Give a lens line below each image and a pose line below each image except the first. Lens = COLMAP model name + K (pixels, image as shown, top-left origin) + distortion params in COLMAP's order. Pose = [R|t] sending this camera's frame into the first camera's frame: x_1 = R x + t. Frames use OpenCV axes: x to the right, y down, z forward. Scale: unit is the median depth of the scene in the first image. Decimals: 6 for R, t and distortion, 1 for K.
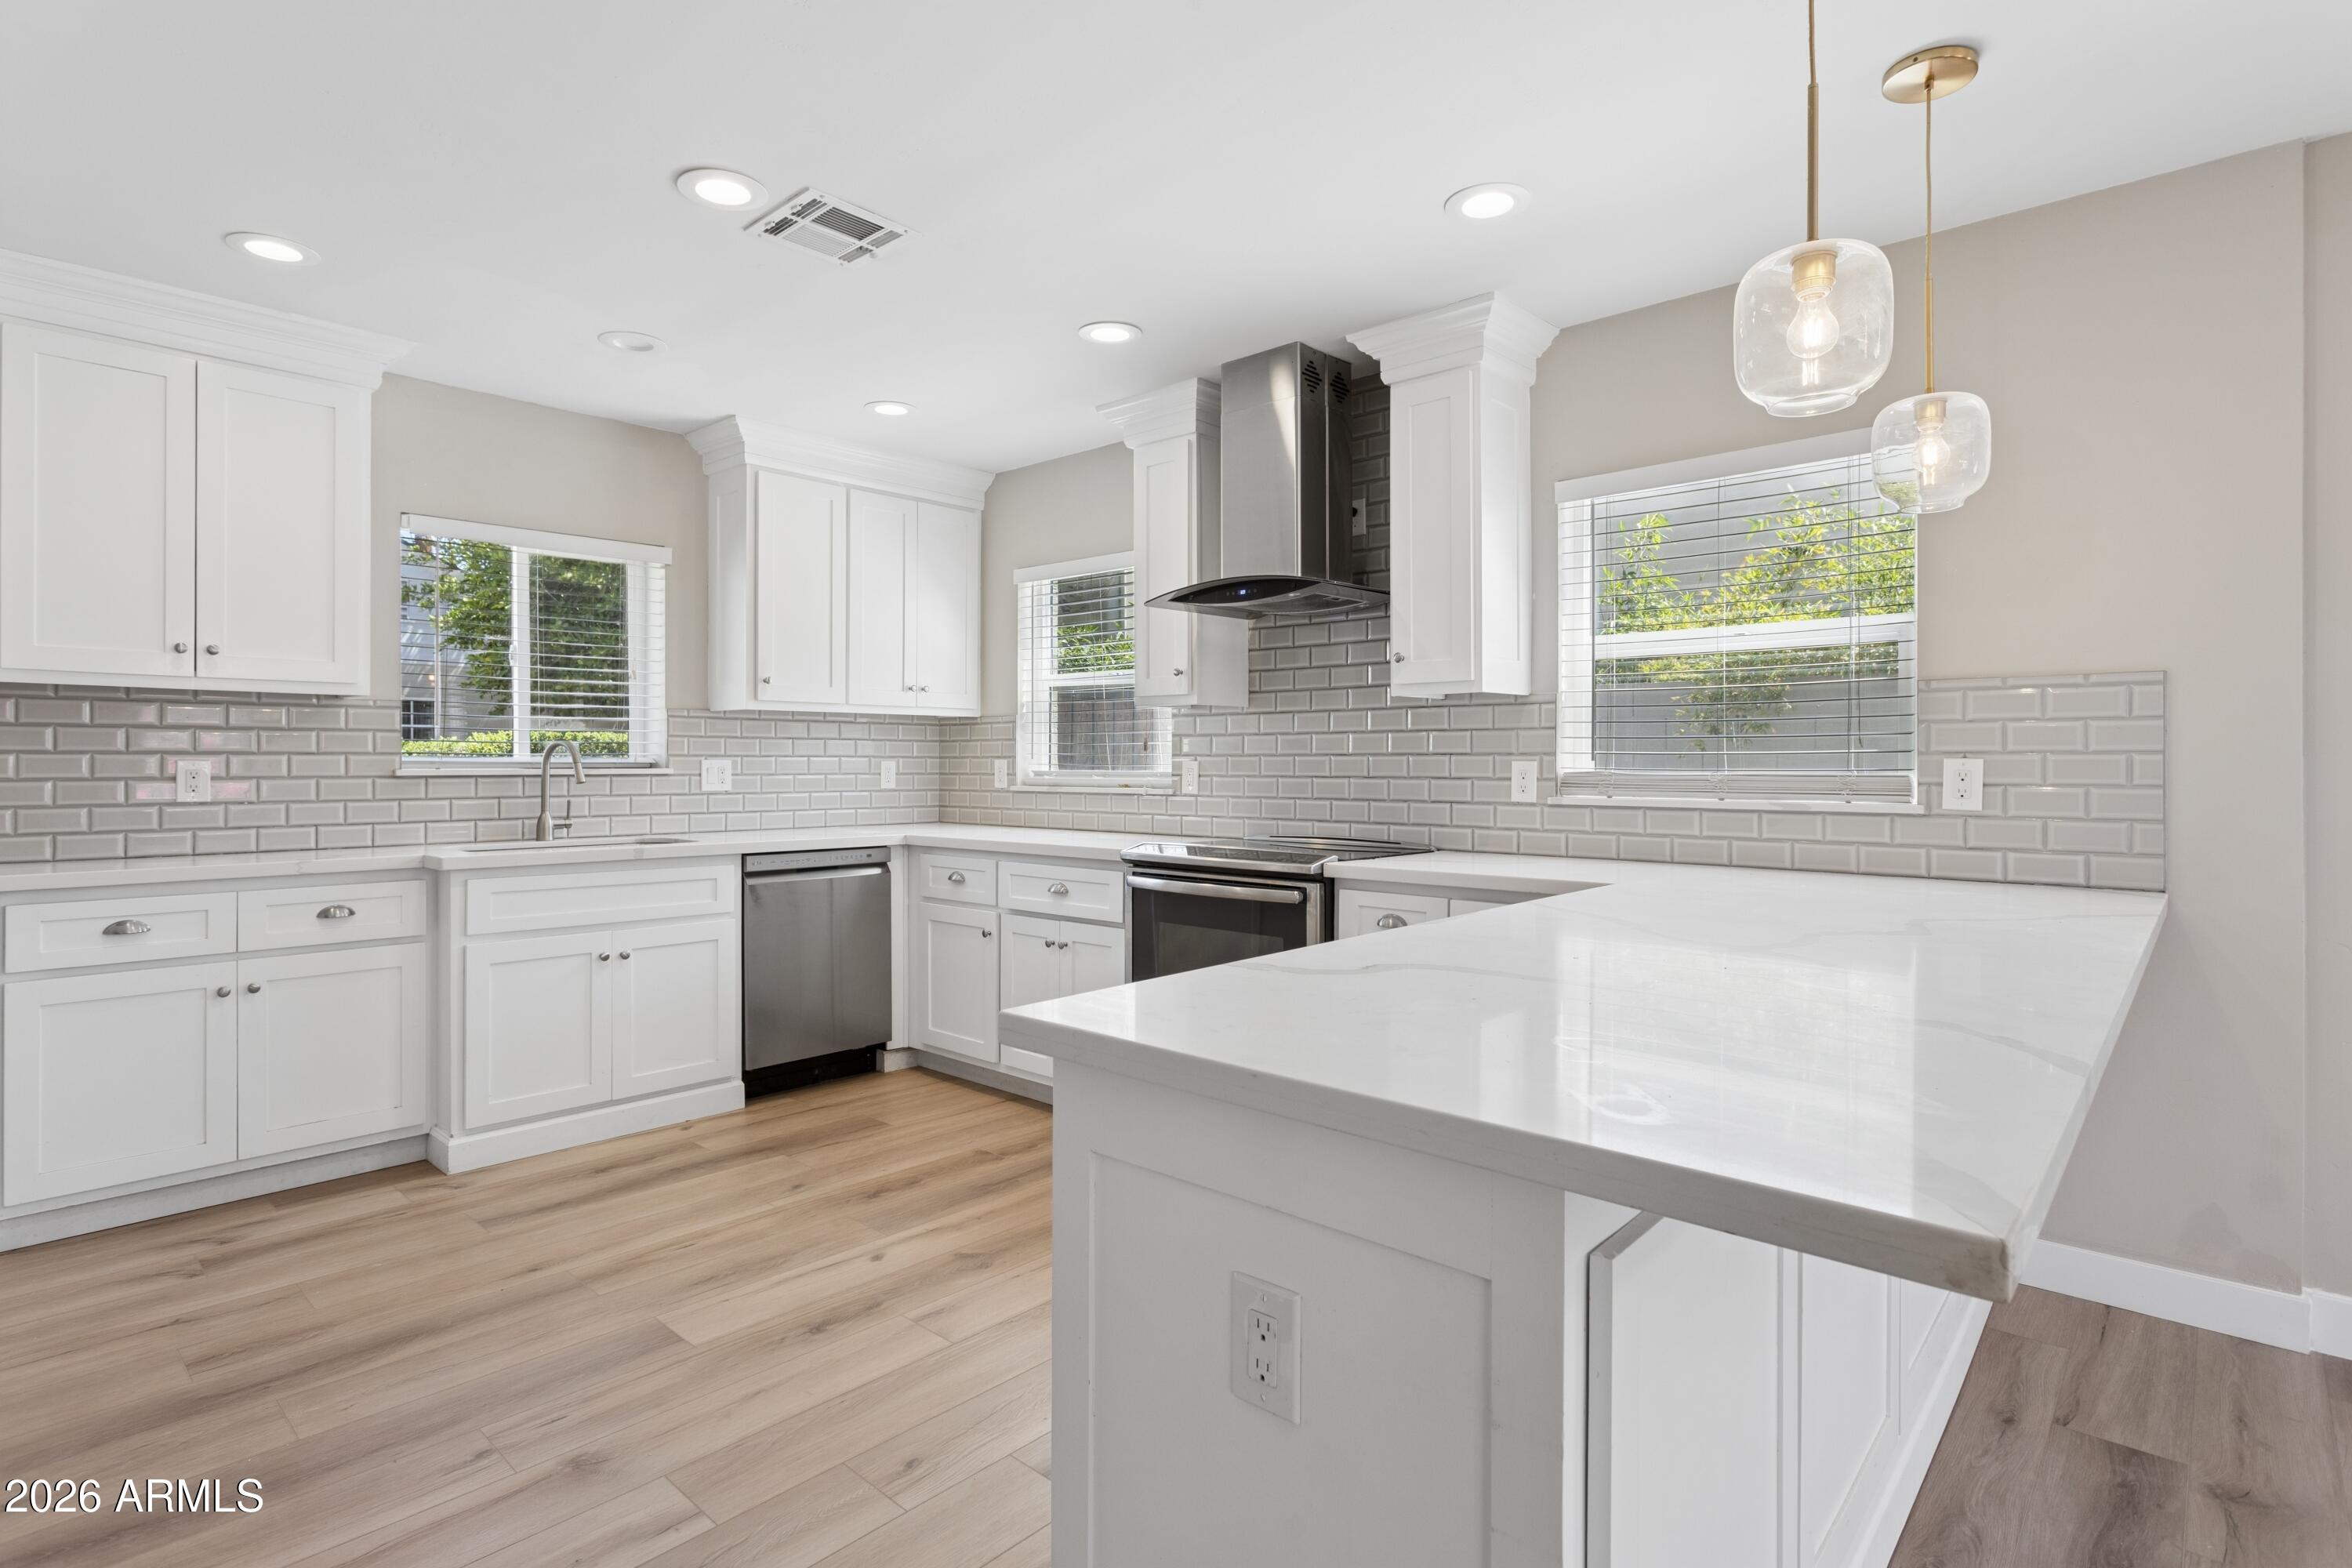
lens RADIAL K [[1154.1, 0, 1179.0], [0, 1154.1, 764.6], [0, 0, 1]] dist [-0.038766, 0.000045]
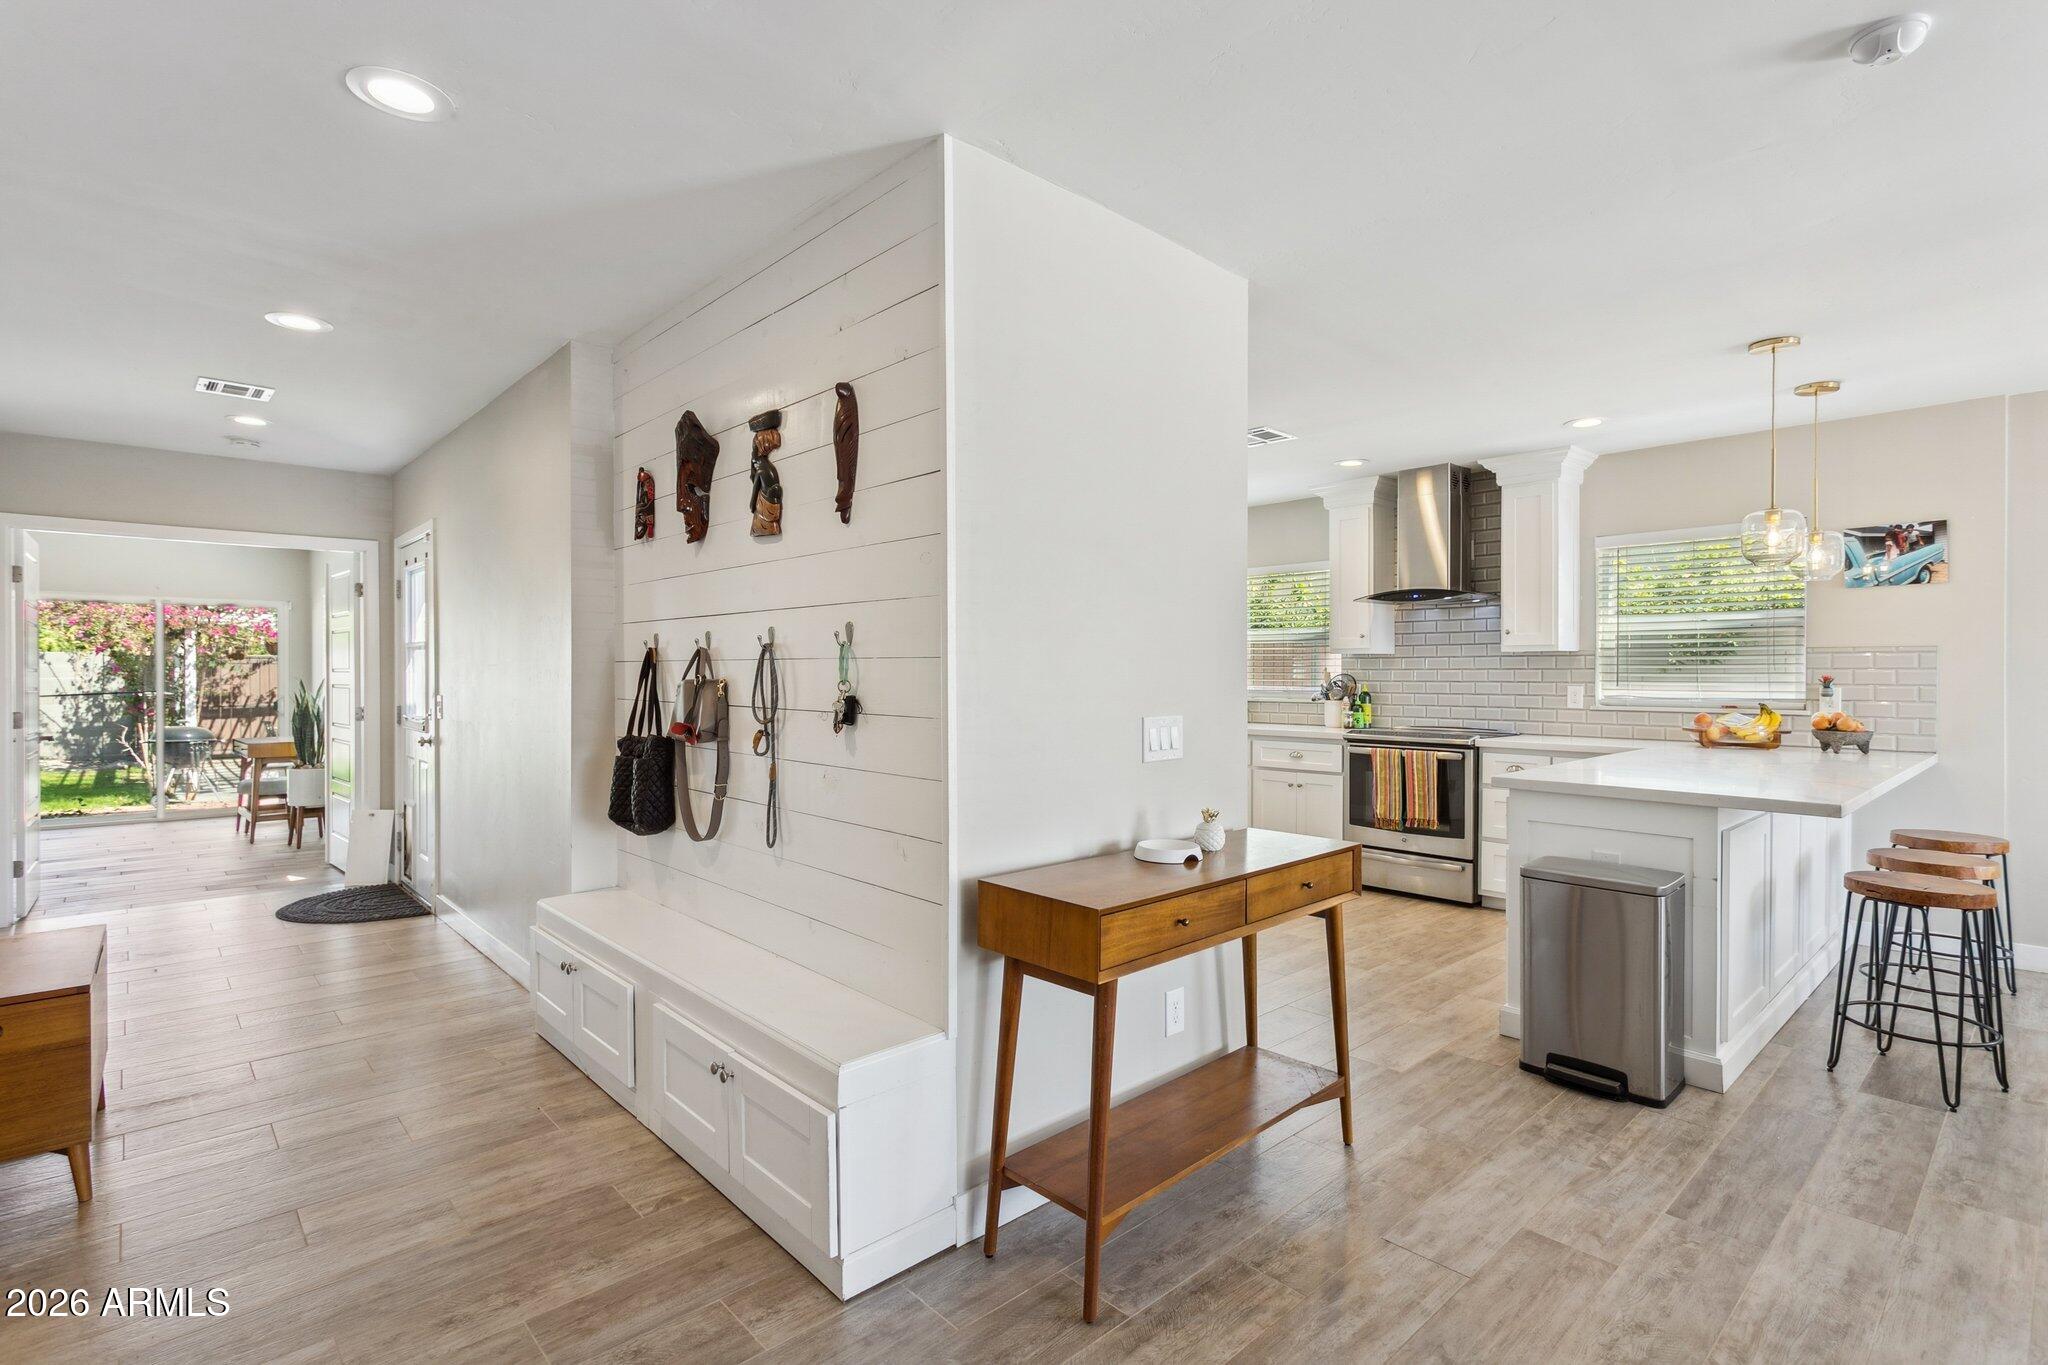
lens RADIAL K [[978.5, 0, 1023.0], [0, 978.5, 681.7], [0, 0, 1]] dist [-0.002501, -0.000078]
pose [[0.995443, -0.000829, -0.095358, -0.443189], [0.001571, 0.999969, 0.007715, -0.024215], [0.095349, -0.007830, 0.995413, -0.667900]]
